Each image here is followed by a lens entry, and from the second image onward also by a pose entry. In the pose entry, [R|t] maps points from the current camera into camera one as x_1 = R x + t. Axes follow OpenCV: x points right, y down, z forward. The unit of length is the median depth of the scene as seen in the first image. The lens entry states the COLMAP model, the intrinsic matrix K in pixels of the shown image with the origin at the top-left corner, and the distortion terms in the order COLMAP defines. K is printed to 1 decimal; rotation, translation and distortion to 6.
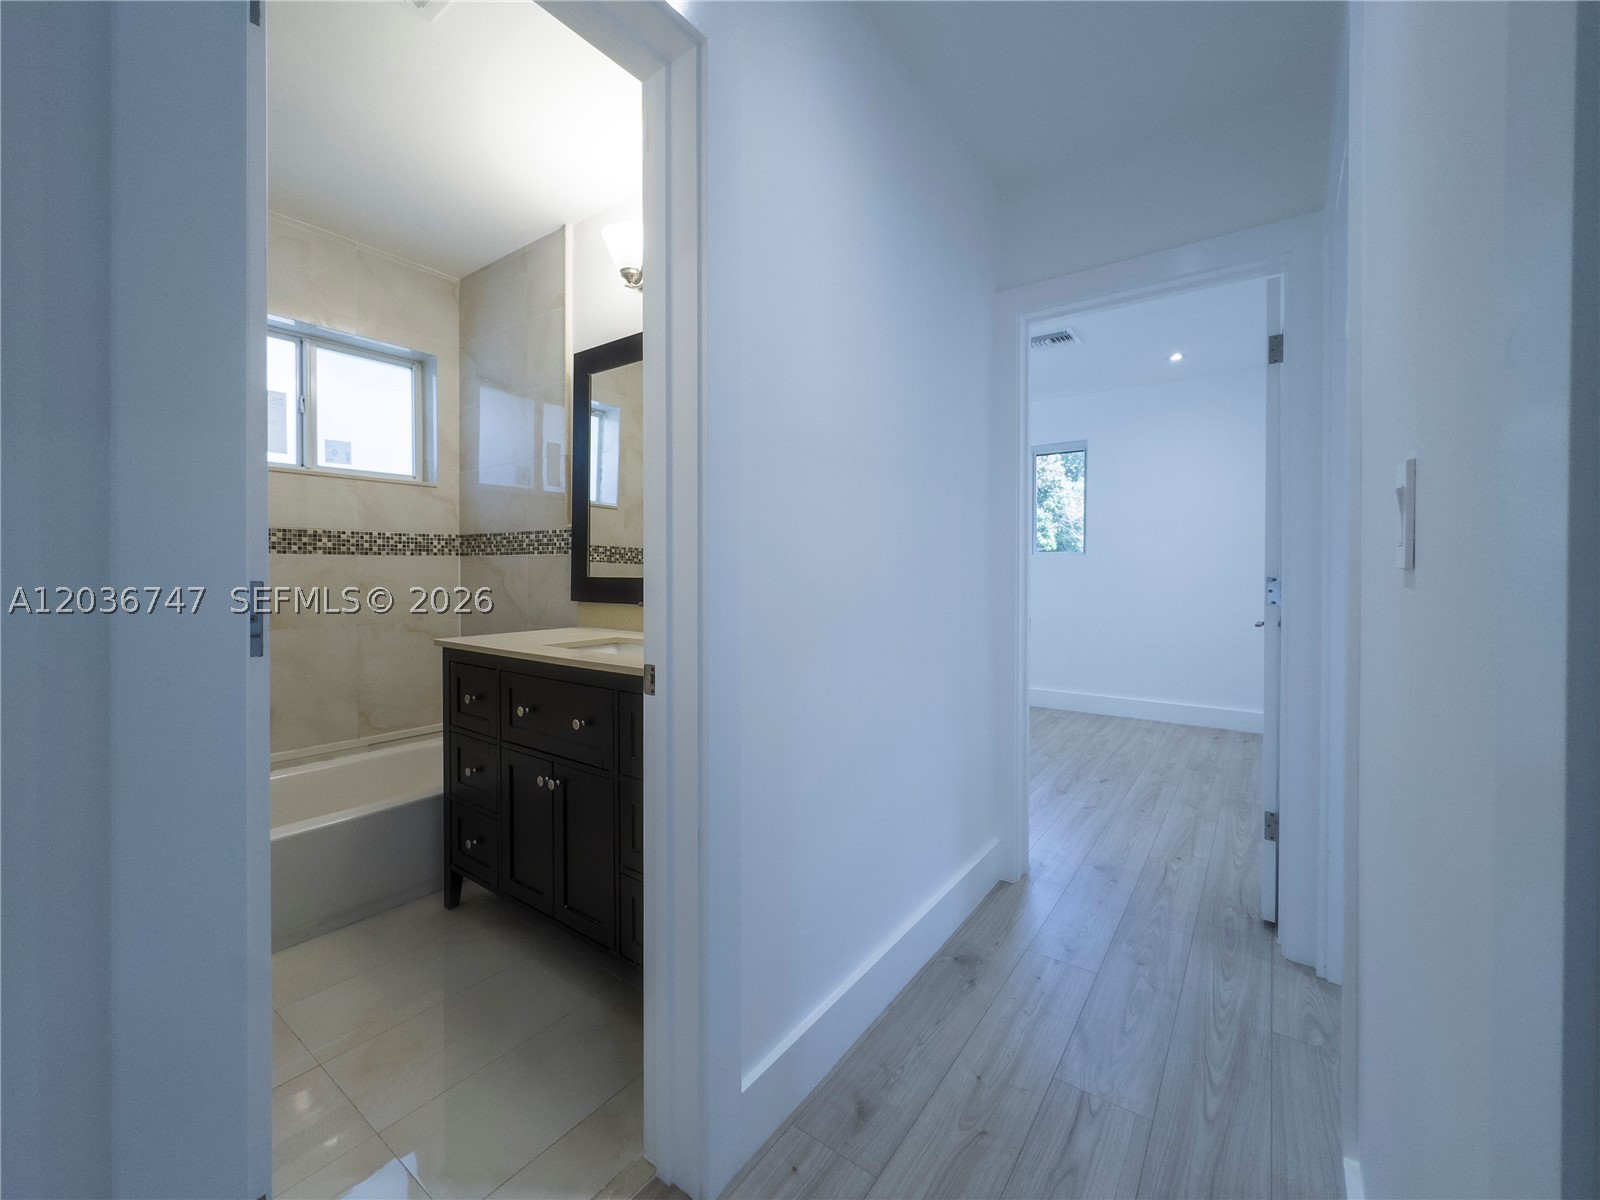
lens RADIAL K [[655.5, 0, 807.5], [0, 655.5, 566.8], [0, 0, 1]] dist [-0.002425, -0.000145]
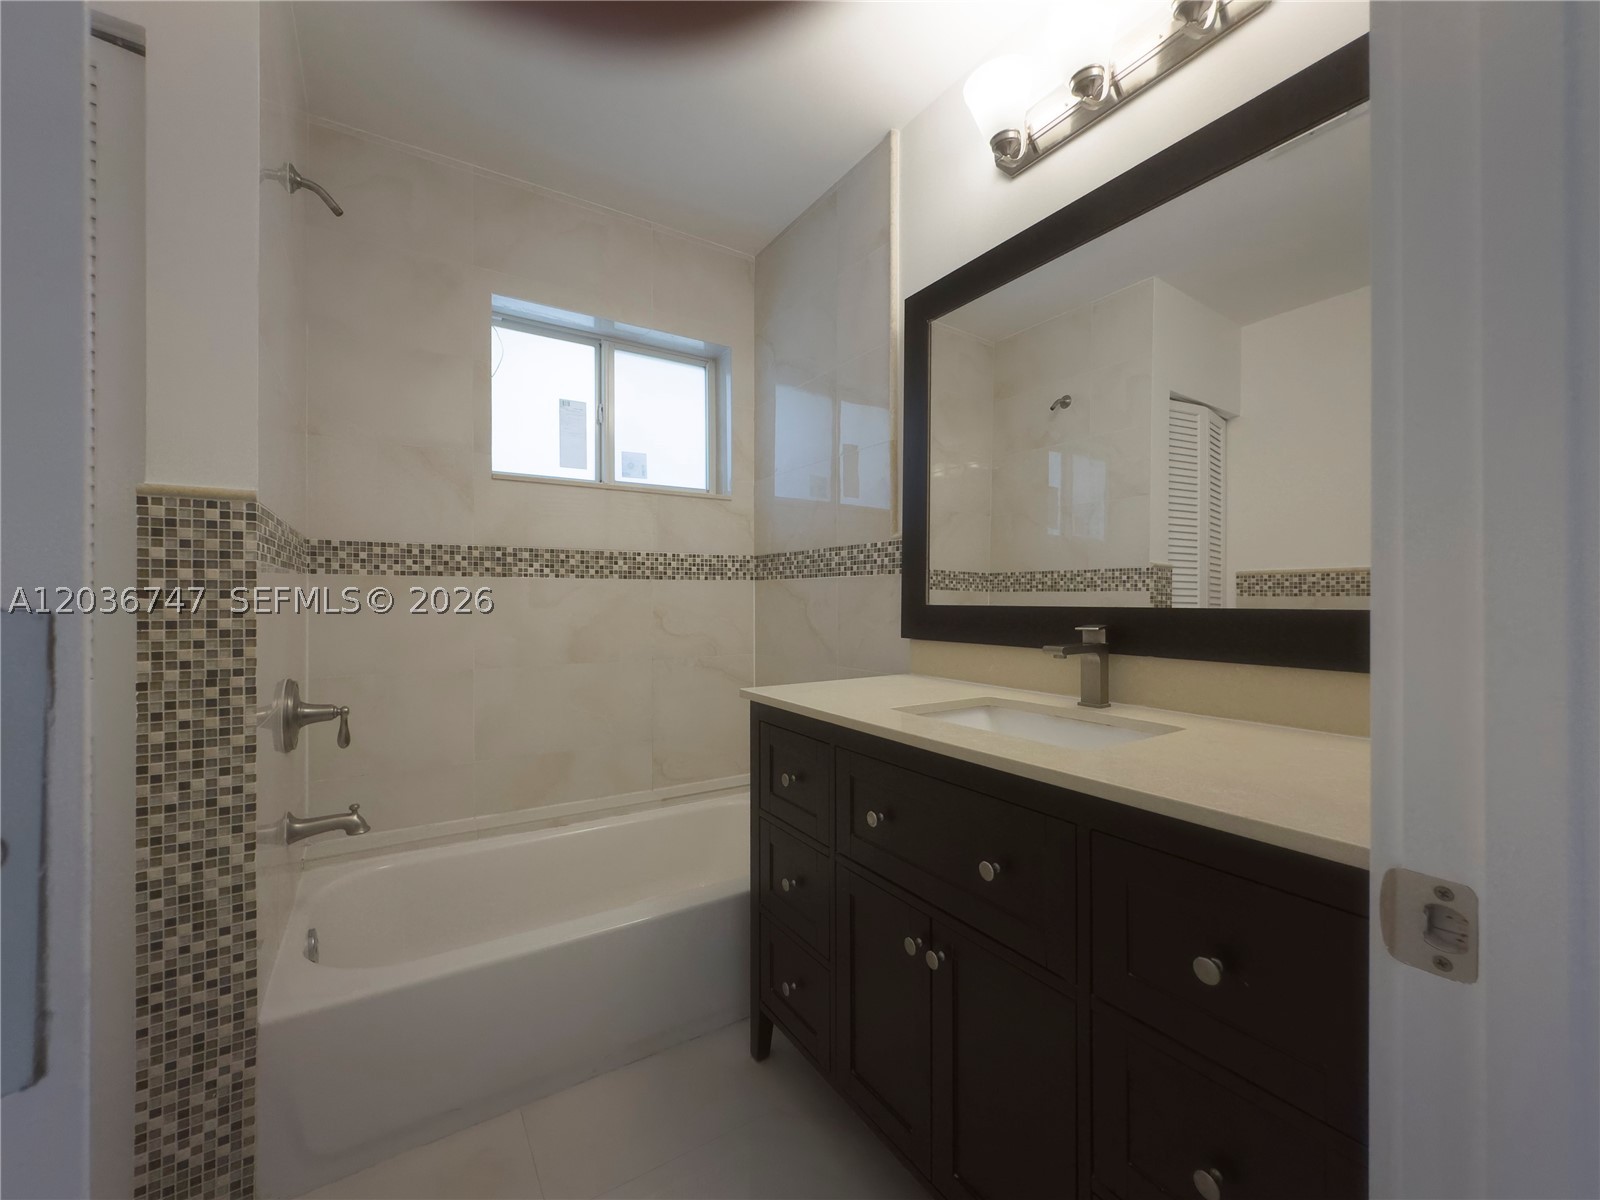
lens RADIAL K [[698.9, 0, 833.6], [0, 698.9, 580.6], [0, 0, 1]] dist [-0.002307, 0.000317]
pose [[0.939368, -0.010189, -0.342760, -0.141417], [0.002799, 0.999753, -0.022049, 0.004608], [0.342900, 0.019753, 0.939164, 0.208599]]
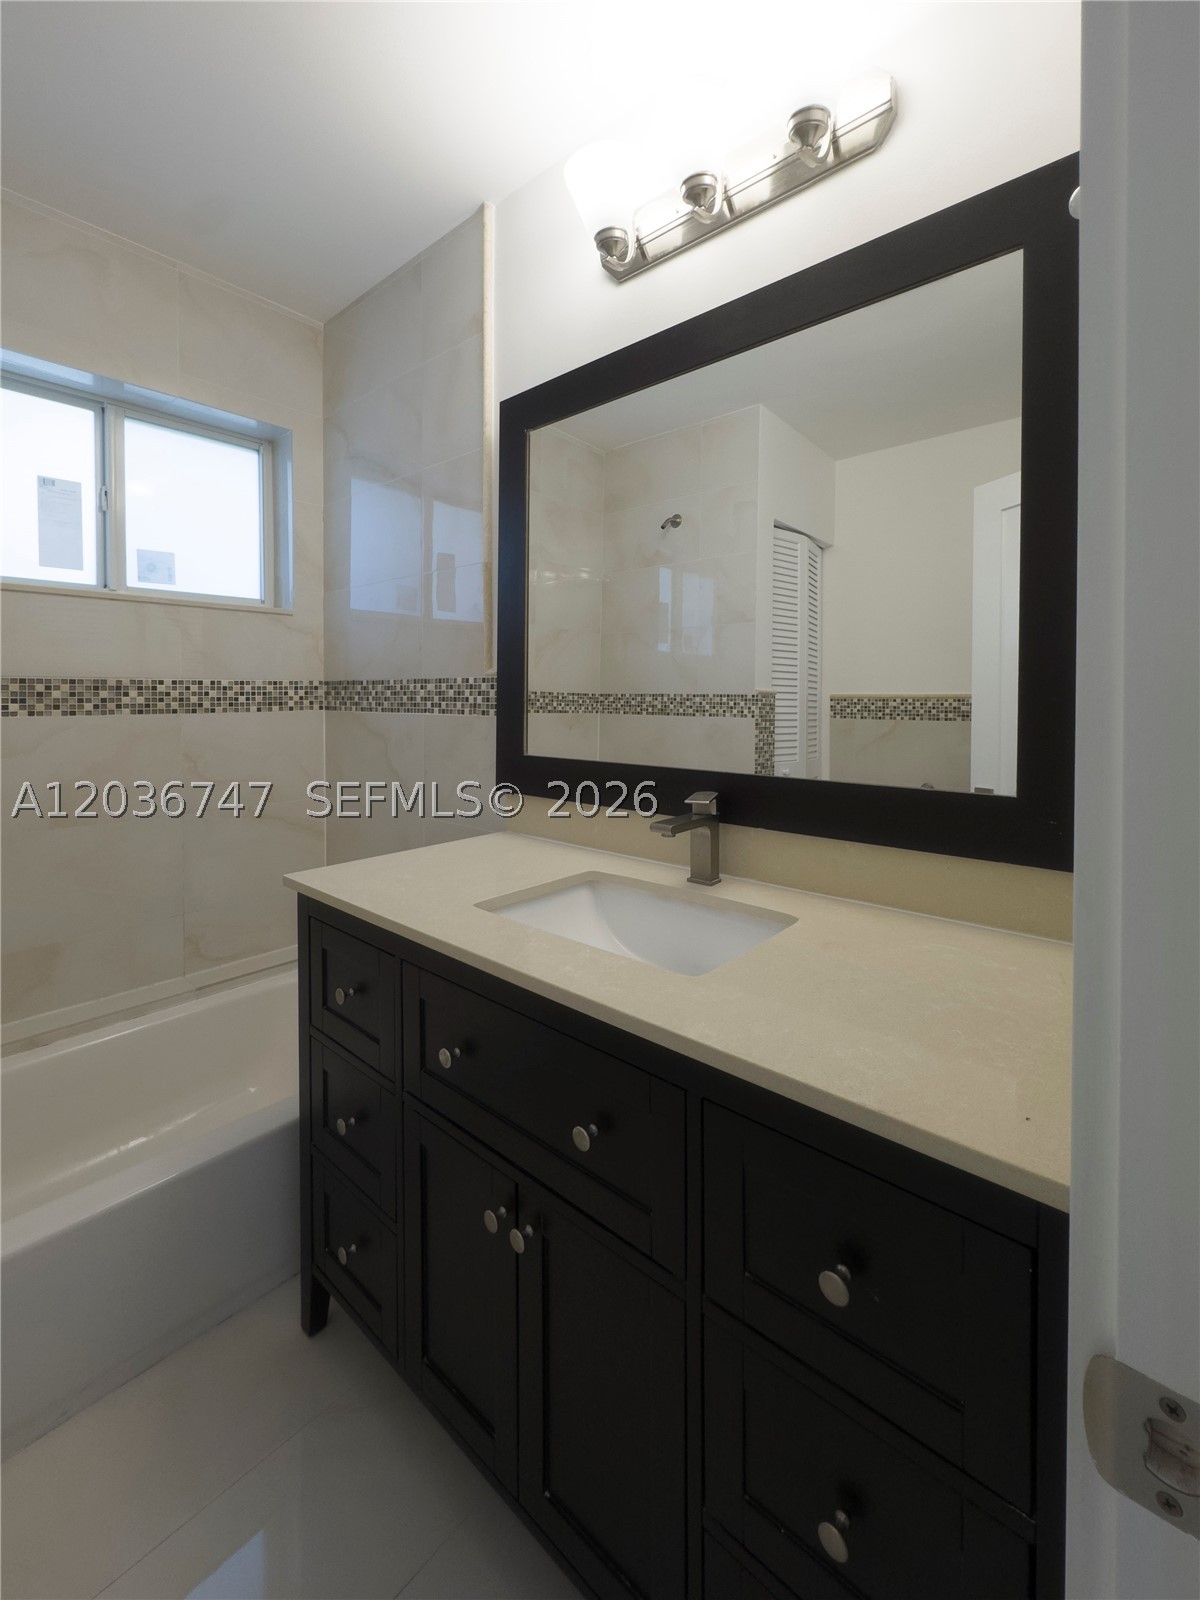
lens RADIAL K [[718.7, 0, 663.4], [0, 718.7, 690.7], [0, 0, 1]] dist [-0.004650, -0.000103]
pose [[0.998897, -0.007604, -0.046343, -0.142323], [0.007156, 0.999926, -0.009834, -0.031900], [0.046414, 0.009492, 0.998877, 0.266635]]
